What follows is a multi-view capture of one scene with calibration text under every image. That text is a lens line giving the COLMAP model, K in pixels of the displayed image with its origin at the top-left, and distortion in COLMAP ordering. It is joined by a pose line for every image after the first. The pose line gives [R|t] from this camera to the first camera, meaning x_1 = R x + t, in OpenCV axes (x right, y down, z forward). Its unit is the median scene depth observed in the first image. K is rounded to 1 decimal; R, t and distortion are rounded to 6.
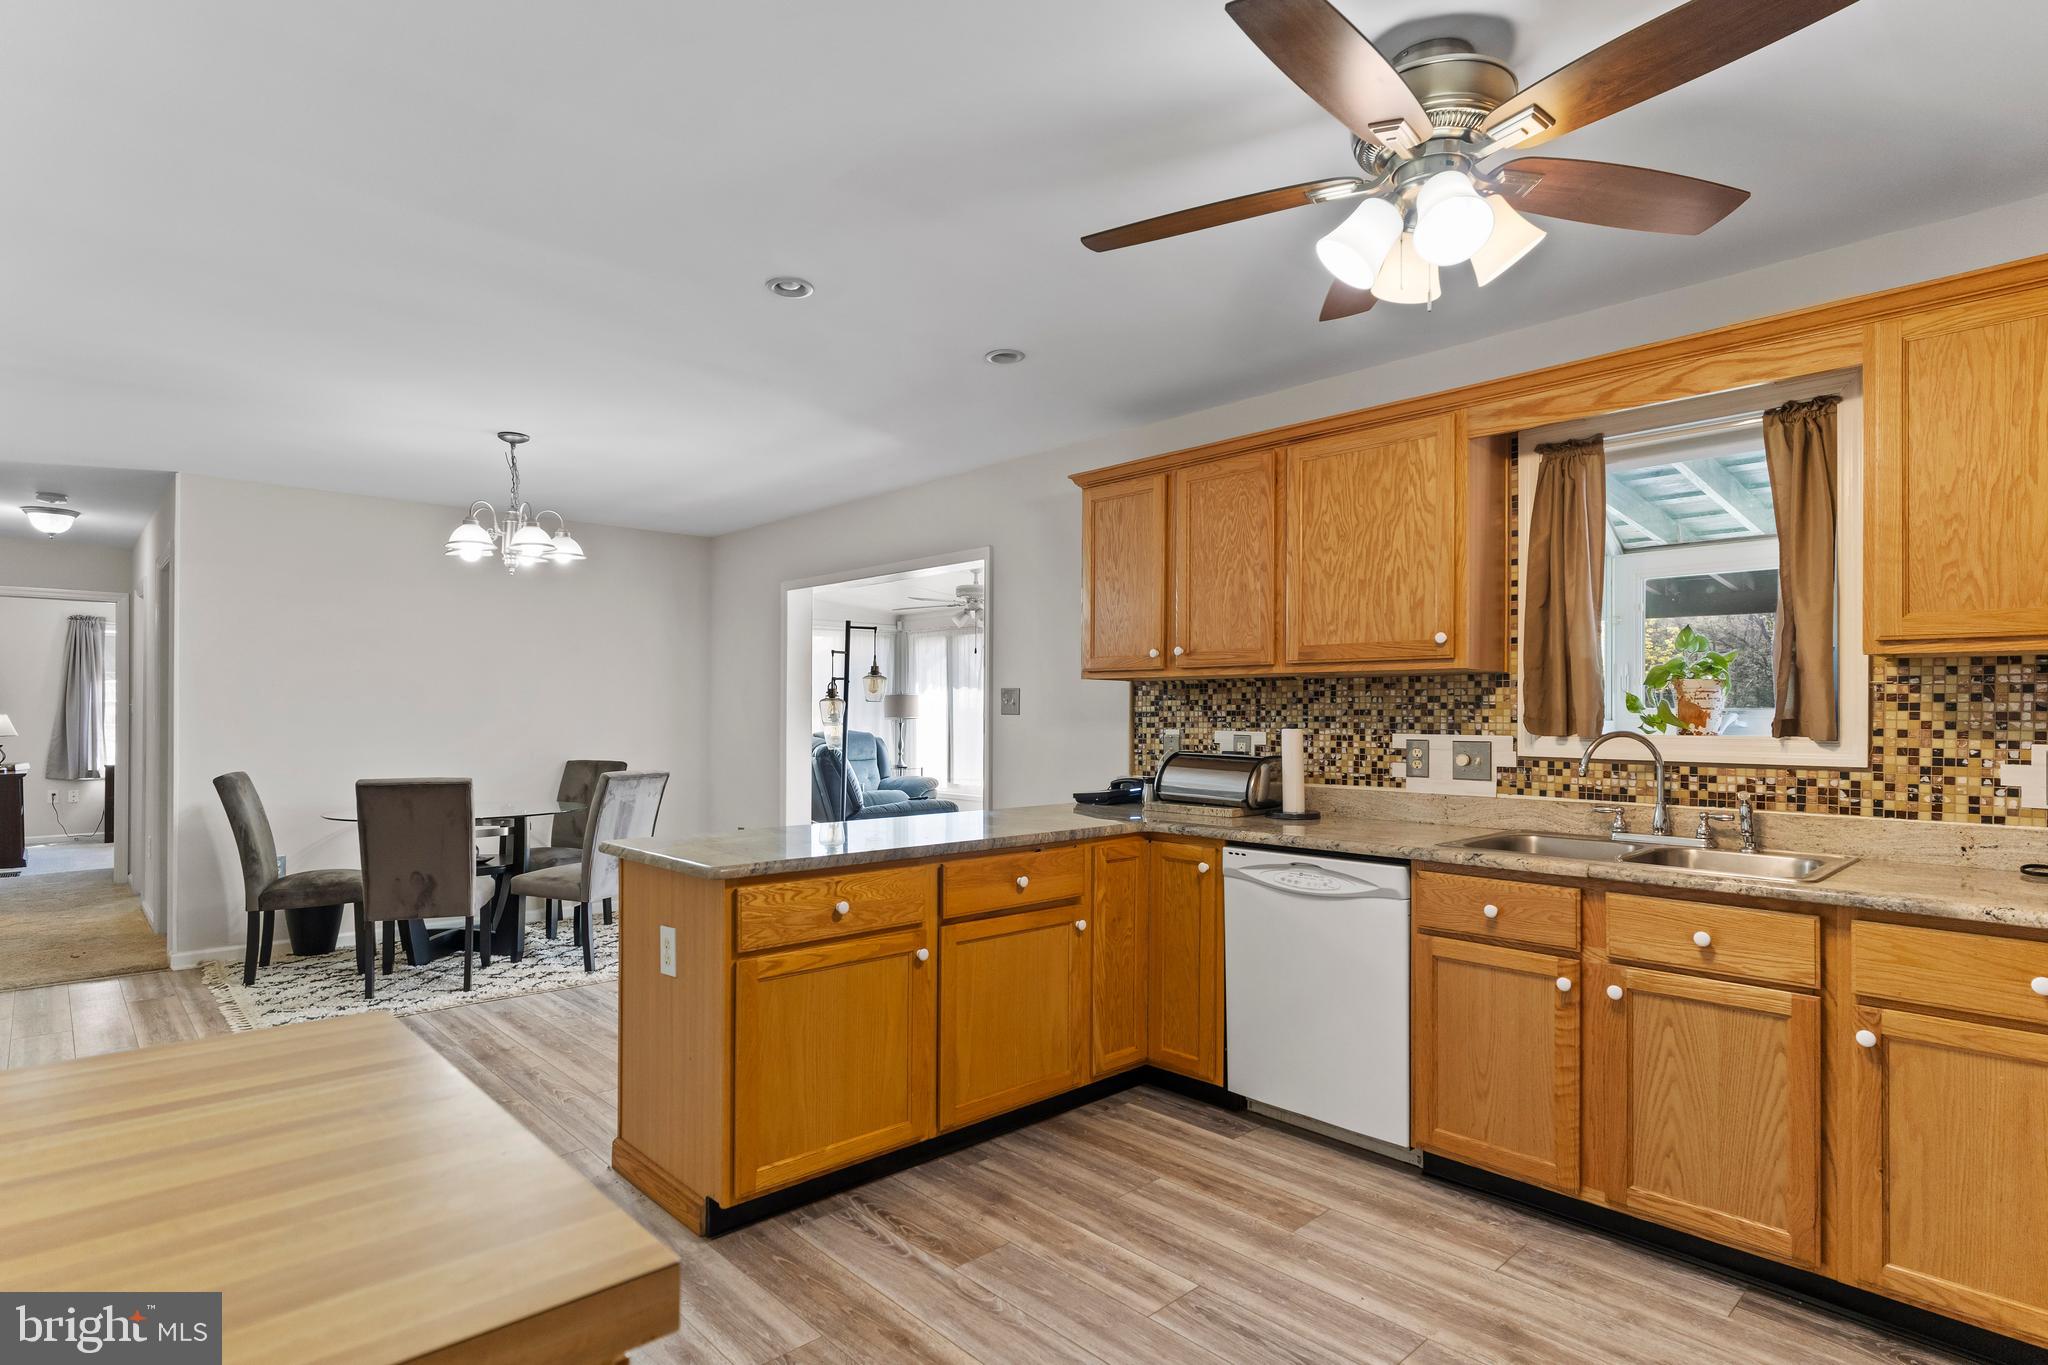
lens RADIAL K [[1046.8, 0, 1007.8], [0, 1046.8, 712.9], [0, 0, 1]] dist [-0.003737, -0.000064]
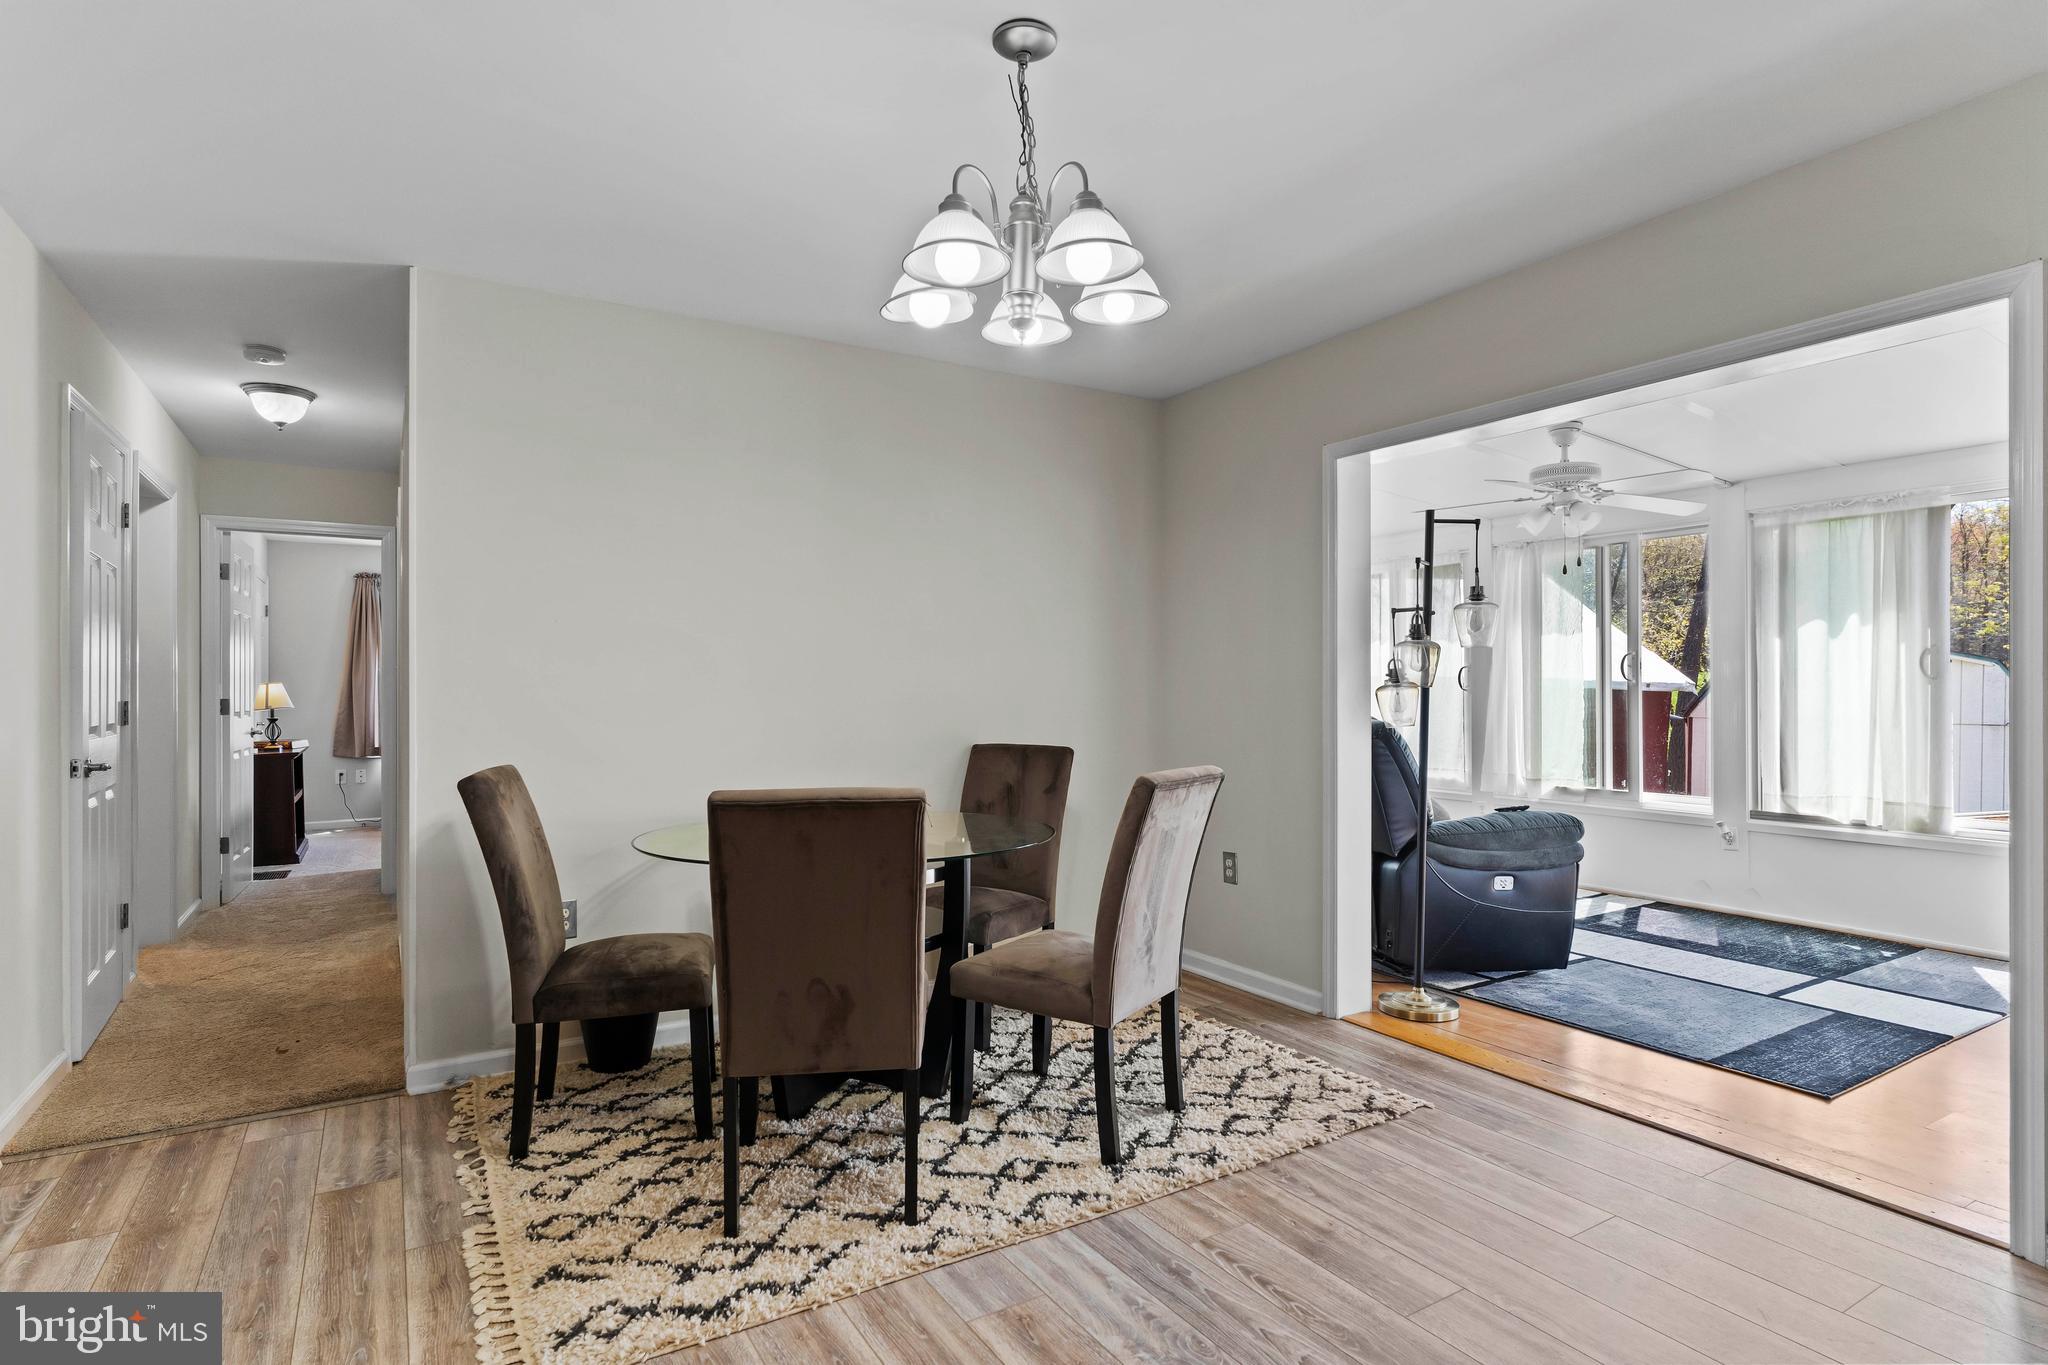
lens RADIAL K [[1048.9, 0, 1014.8], [0, 1048.9, 693.6], [0, 0, 1]] dist [-0.002393, 0.000274]
pose [[0.979025, -0.003185, -0.203715, -0.431530], [0.004140, 0.999982, 0.004259, 0.019488], [0.203698, -0.005013, 0.979021, 0.620500]]
